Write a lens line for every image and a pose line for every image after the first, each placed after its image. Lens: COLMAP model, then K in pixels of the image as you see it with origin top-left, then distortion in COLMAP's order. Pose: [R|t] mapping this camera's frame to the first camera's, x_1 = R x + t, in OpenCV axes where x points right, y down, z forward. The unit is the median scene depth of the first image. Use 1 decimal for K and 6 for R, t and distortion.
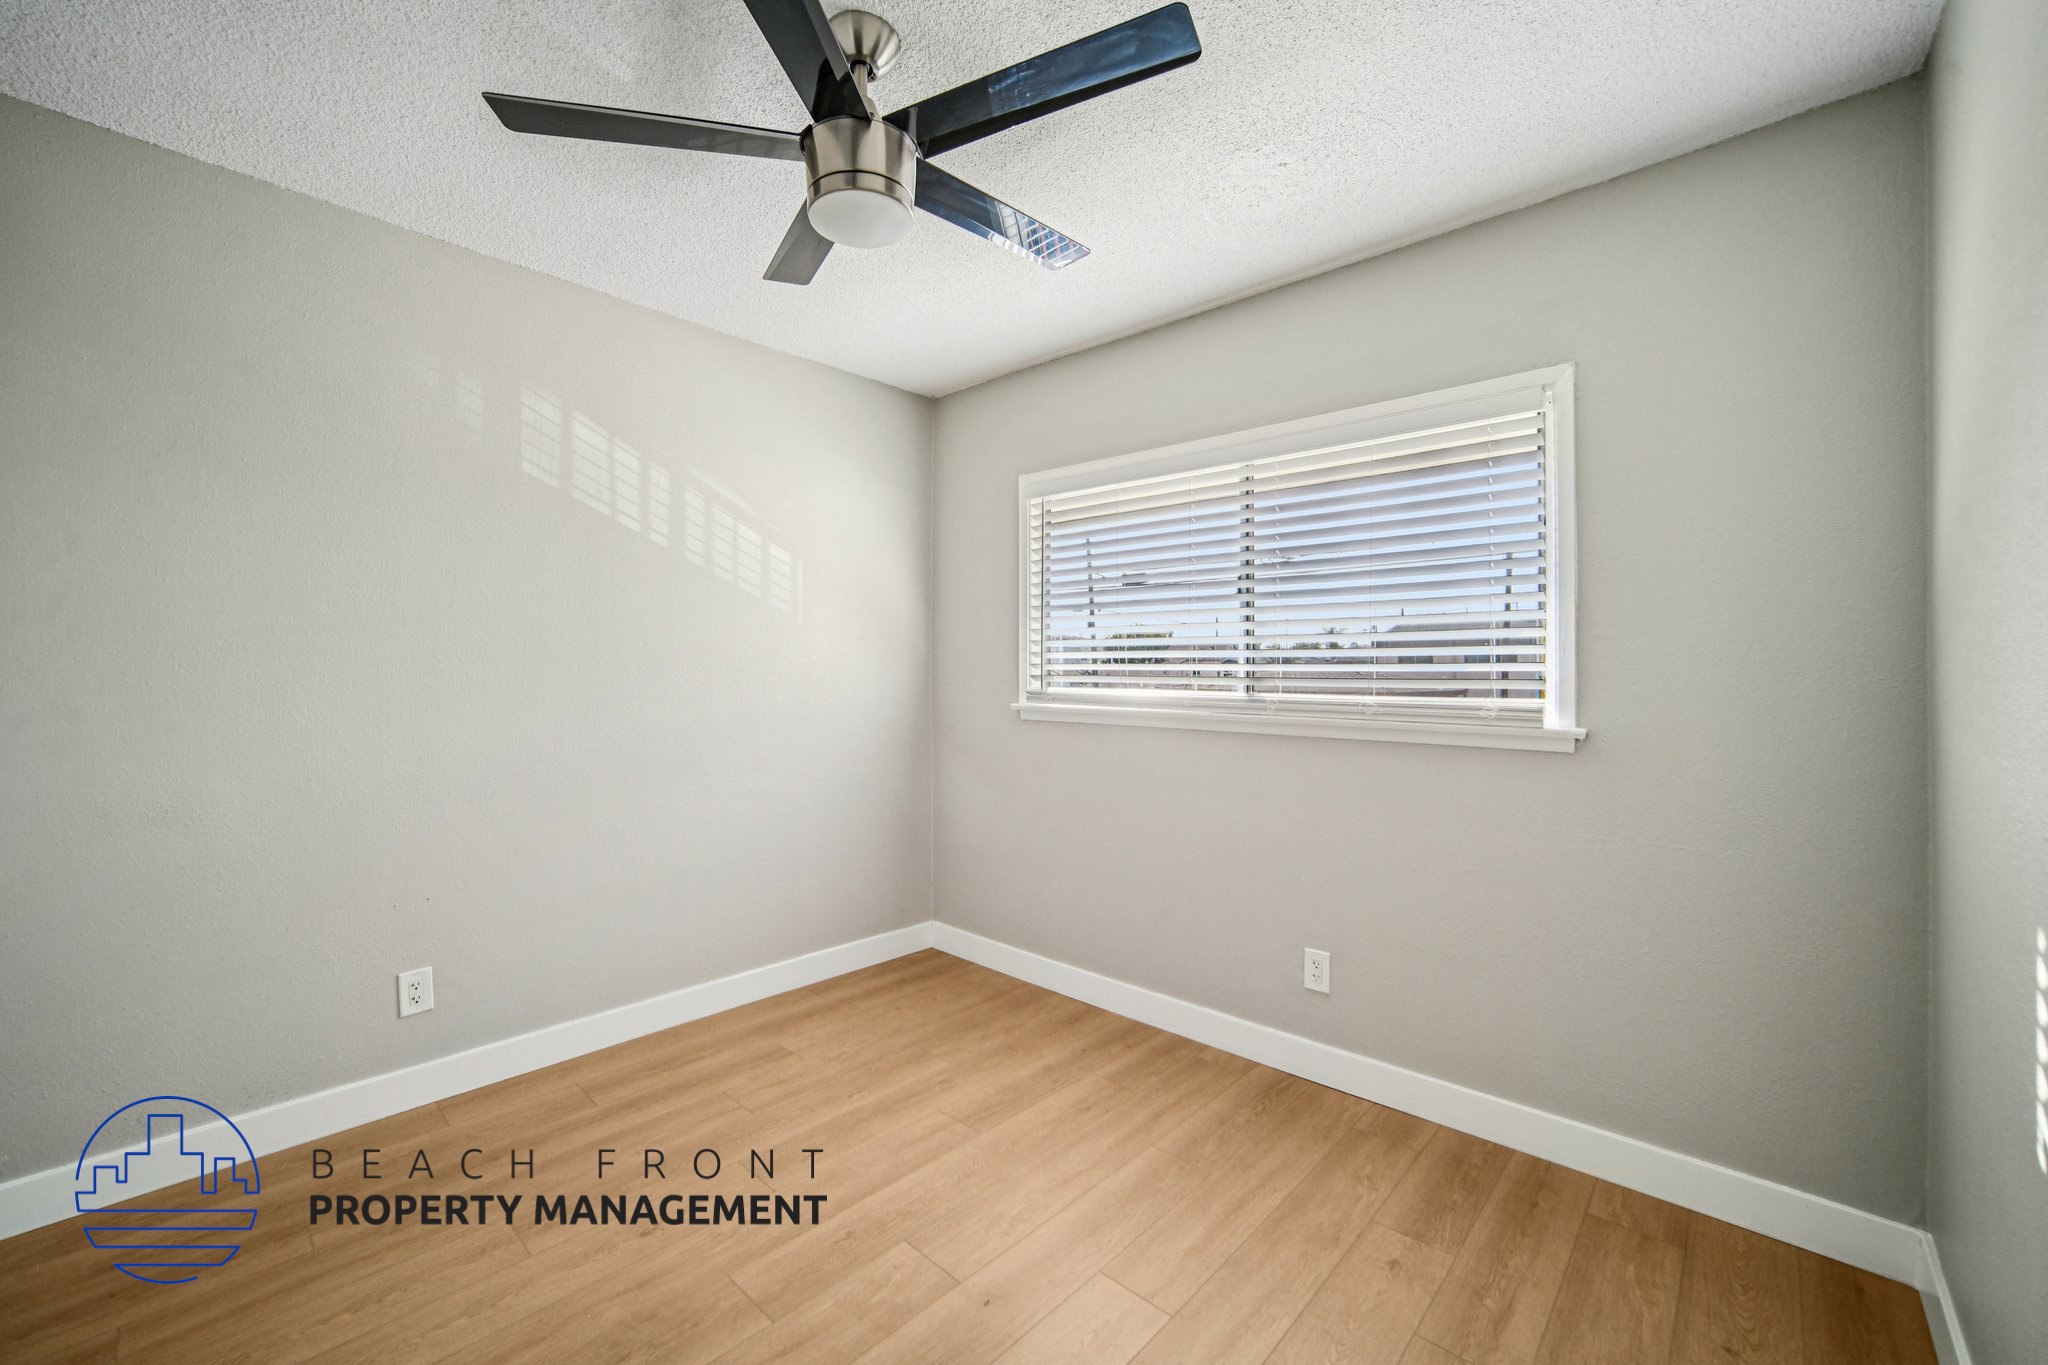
lens RADIAL K [[831.2, 0, 1018.6], [0, 831.2, 669.5], [0, 0, 1]] dist [-0.000404, 0.000470]
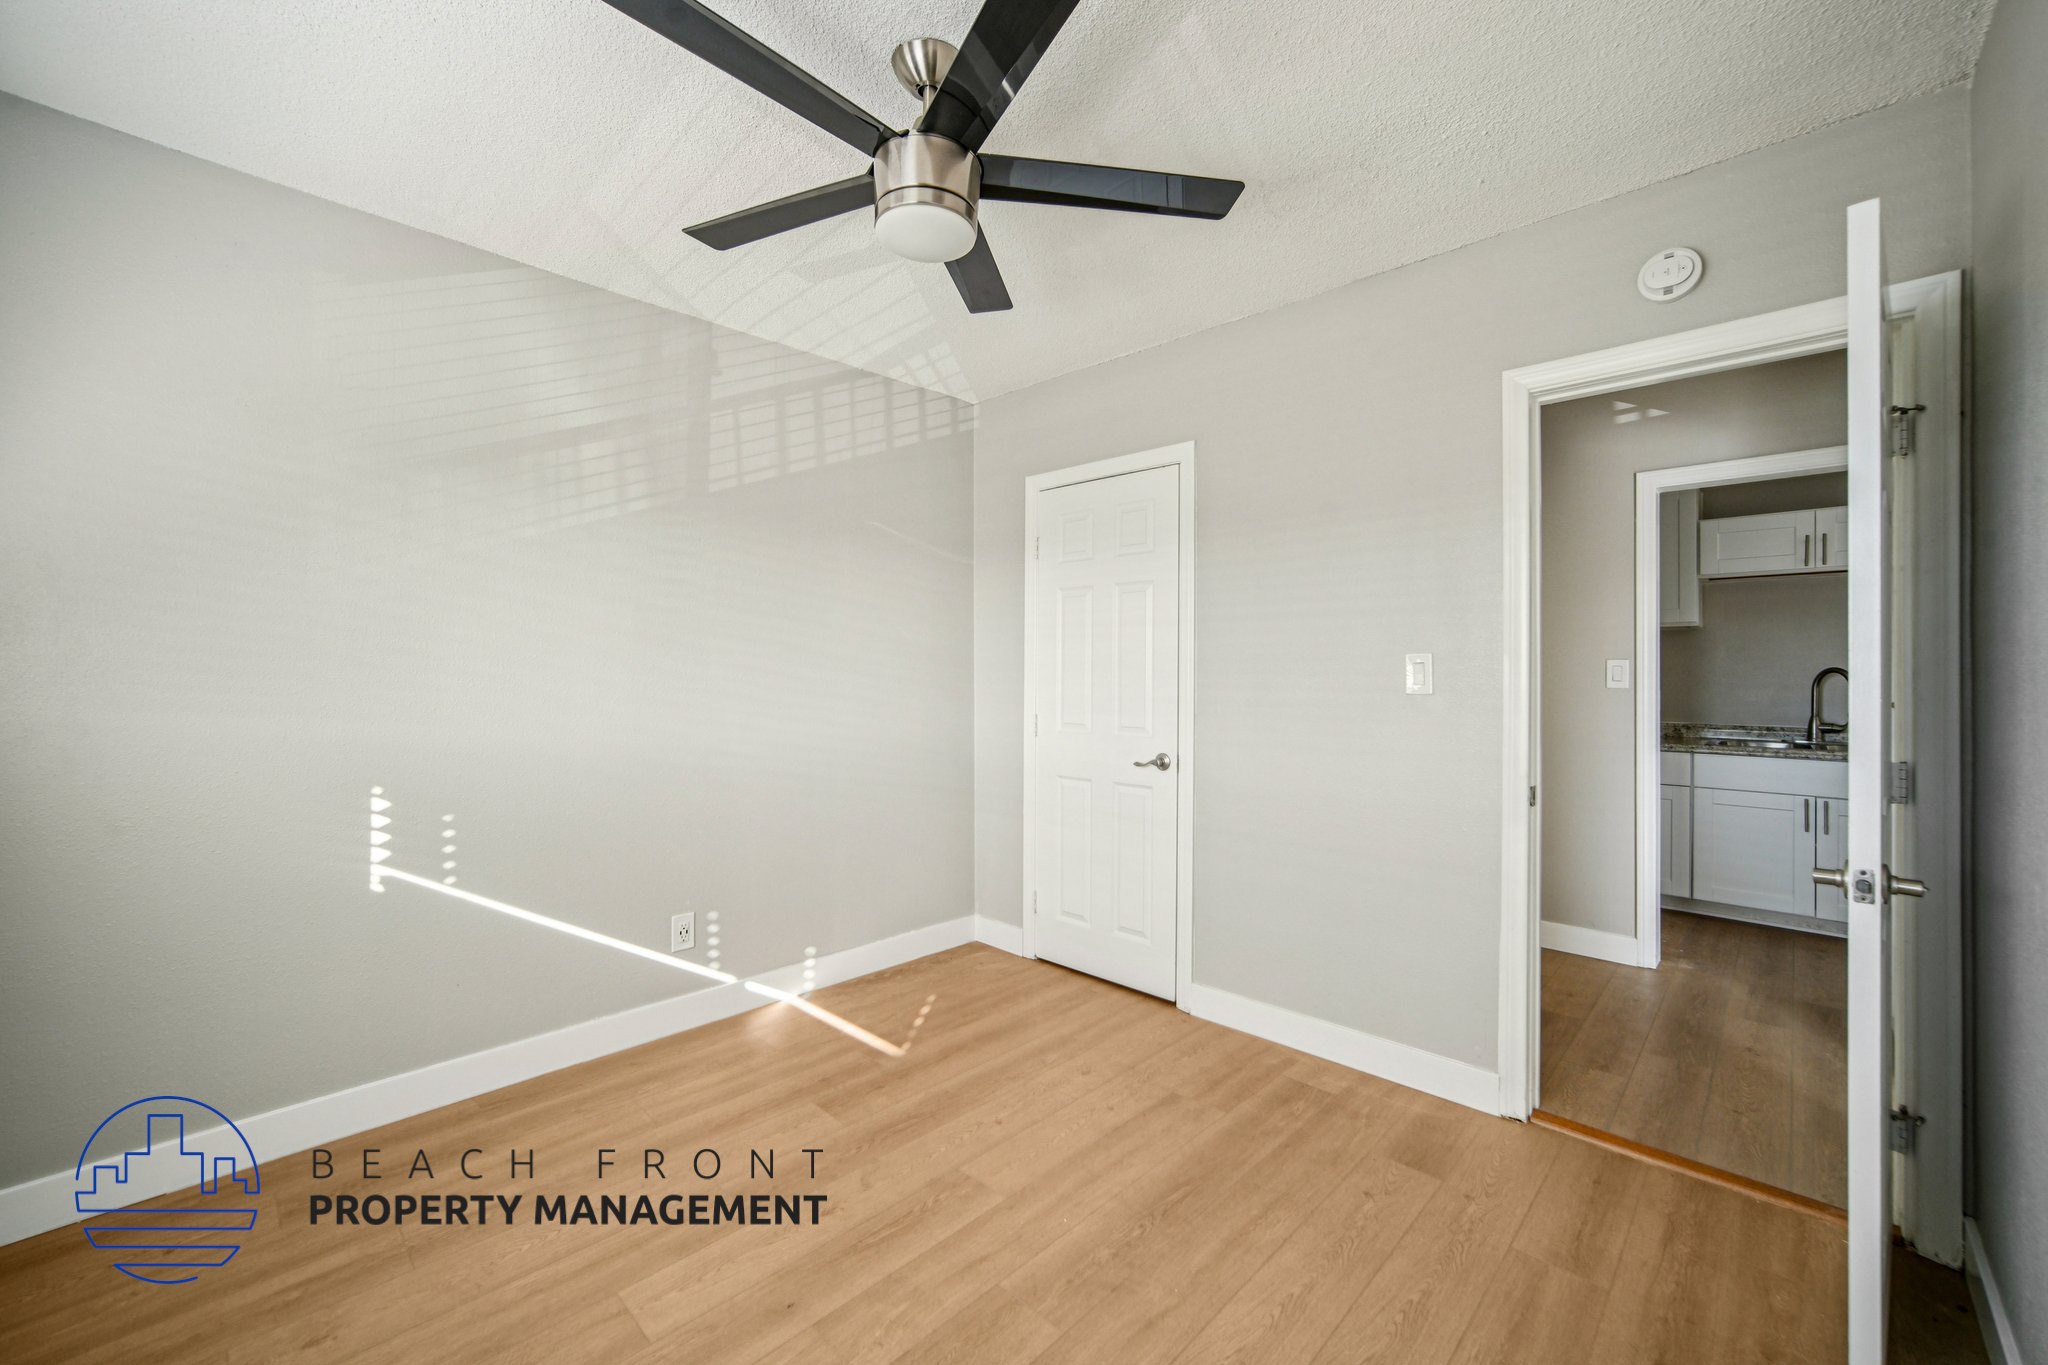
lens RADIAL K [[832.6, 0, 1028.2], [0, 832.6, 670.9], [0, 0, 1]] dist [-0.000702, 0.000294]
pose [[-0.999659, -0.008627, 0.024661, -0.214402], [-0.008765, 0.999946, -0.005515, 0.004106], [-0.024612, -0.005730, -0.999681, 1.251756]]
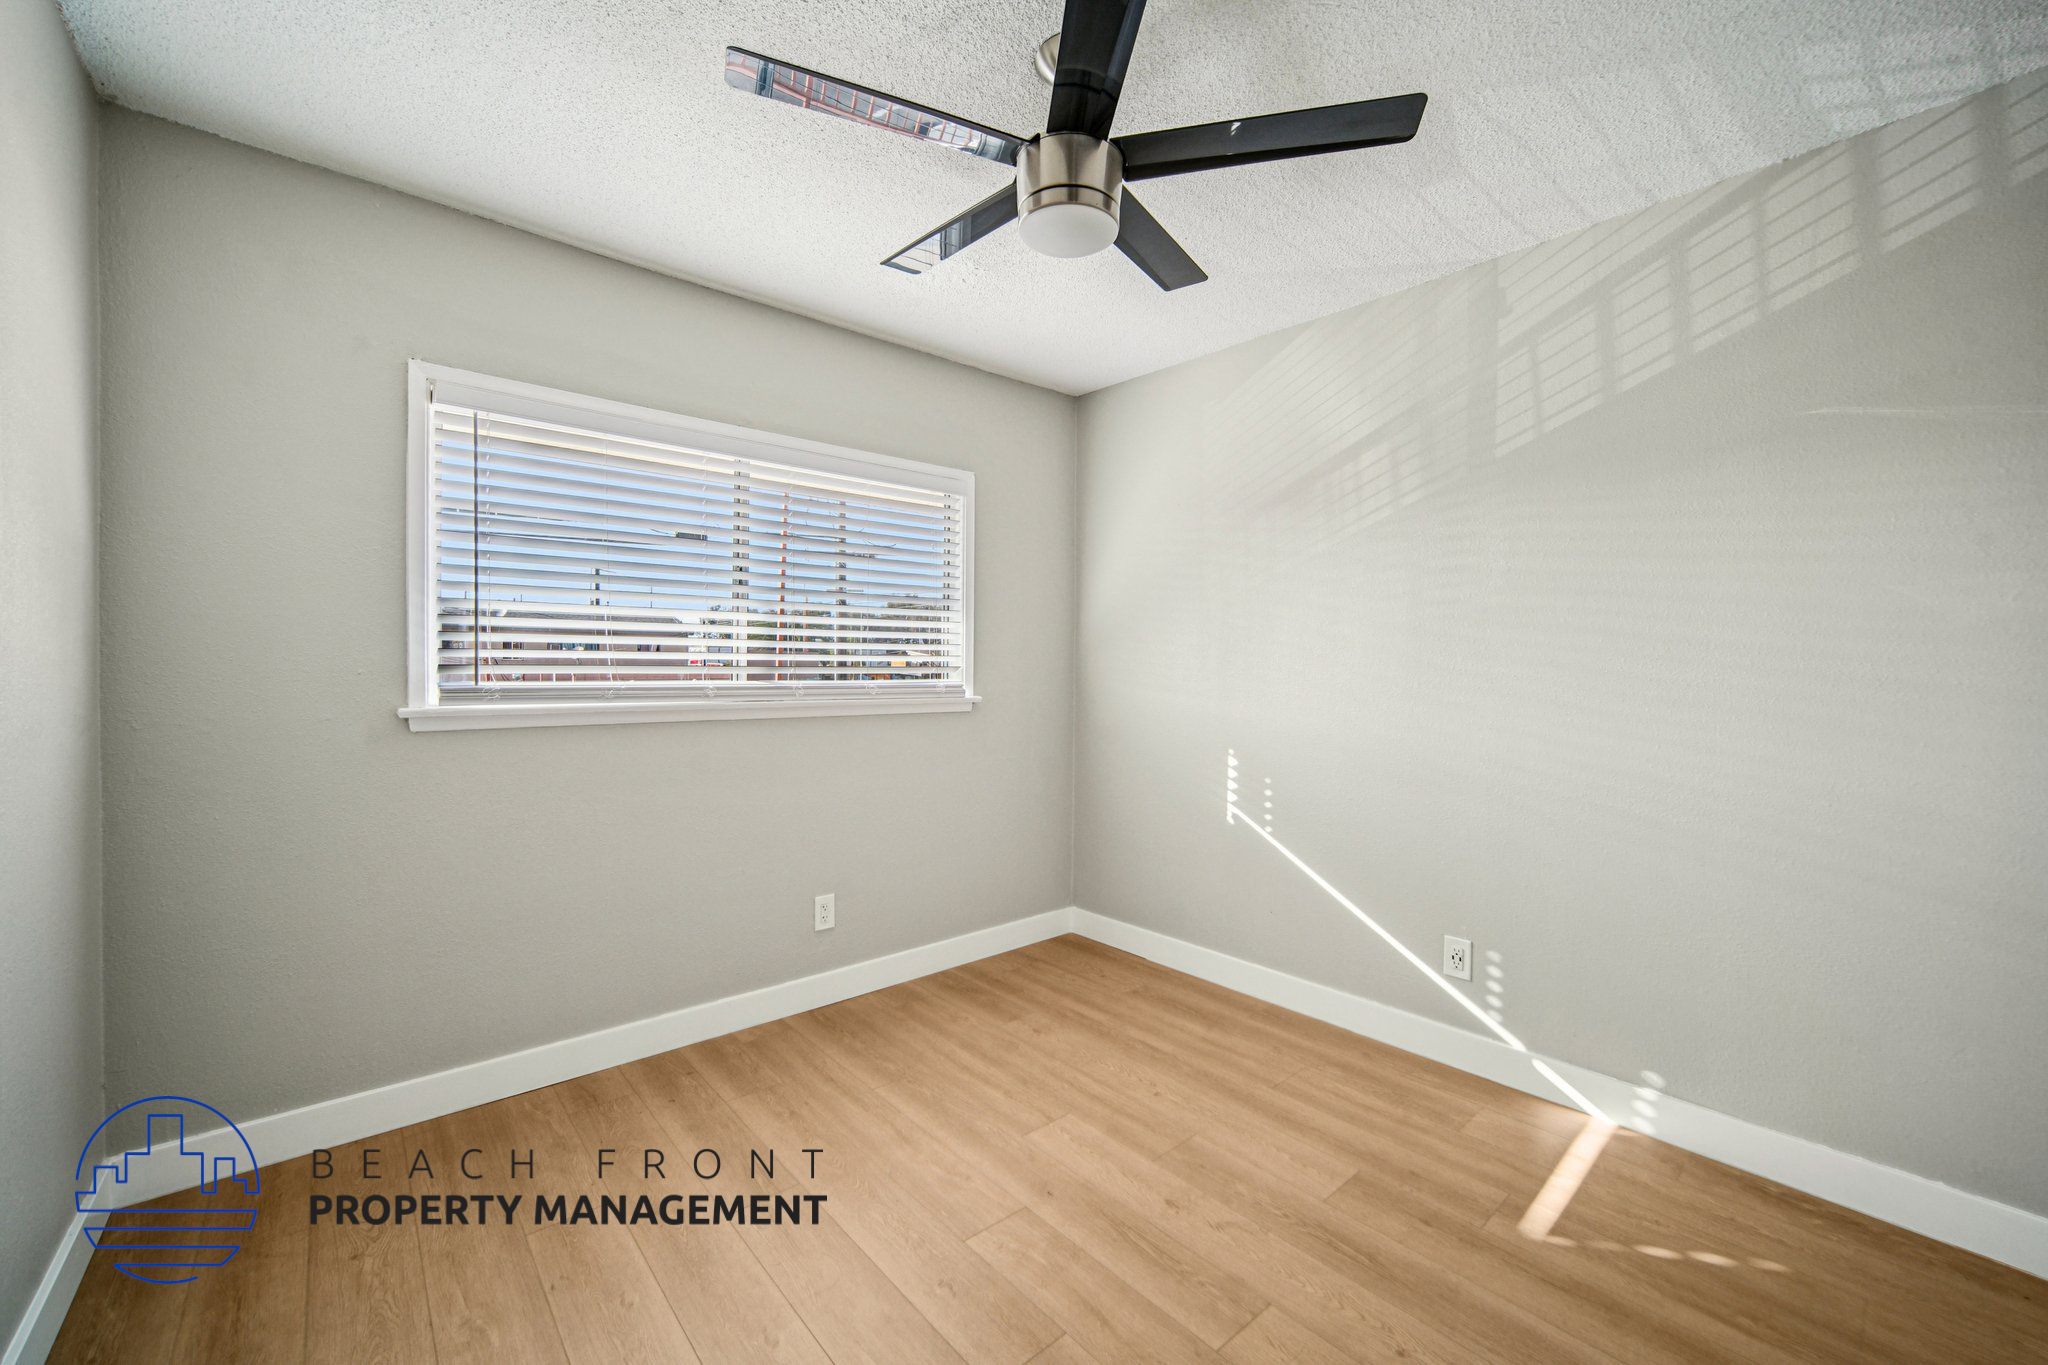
lens RADIAL K [[828.4, 0, 1020.4], [0, 828.4, 672.4], [0, 0, 1]] dist [-0.001401, 0.000294]
pose [[0.111845, -0.015234, 0.993609, -0.761803], [-0.010132, 0.999813, 0.016470, -0.003814], [-0.993674, -0.011910, 0.111669, 0.577023]]
